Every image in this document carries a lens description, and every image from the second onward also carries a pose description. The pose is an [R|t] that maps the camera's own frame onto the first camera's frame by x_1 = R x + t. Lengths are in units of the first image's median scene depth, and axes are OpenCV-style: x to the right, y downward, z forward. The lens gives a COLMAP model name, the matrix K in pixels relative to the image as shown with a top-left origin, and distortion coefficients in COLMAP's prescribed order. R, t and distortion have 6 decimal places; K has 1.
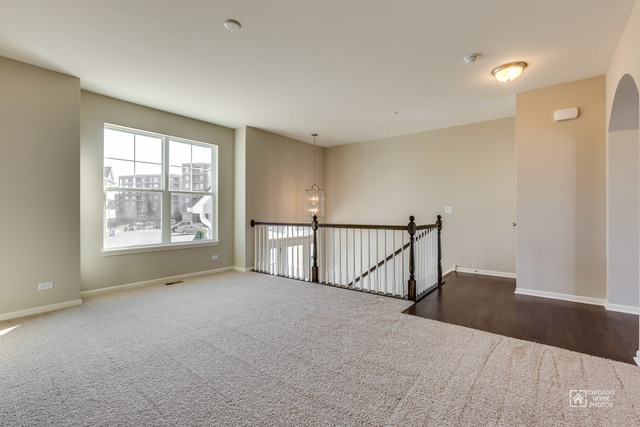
lens RADIAL K [[291.7, 0, 320.0], [0, 291.7, 213.5], [0, 0, 1]] dist [0.000432, 0.000117]
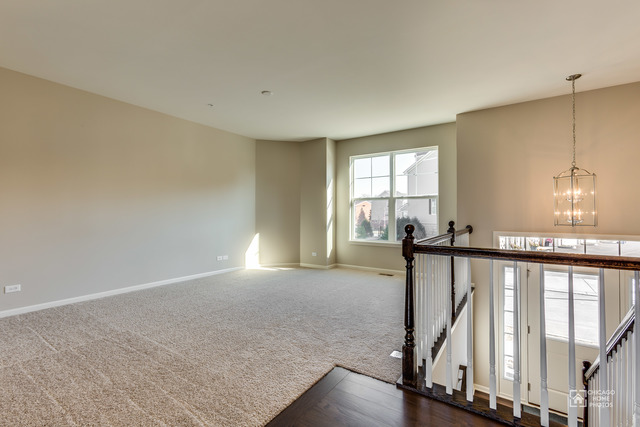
lens RADIAL K [[291.7, 0, 320.0], [0, 291.7, 213.5], [0, 0, 1]] dist [0.000432, 0.000117]
pose [[0.067788, 0.000393, -0.997700, 0.649008], [-0.004711, 0.999989, 0.000074, -0.010884], [0.997689, 0.004696, 0.067789, 0.623990]]
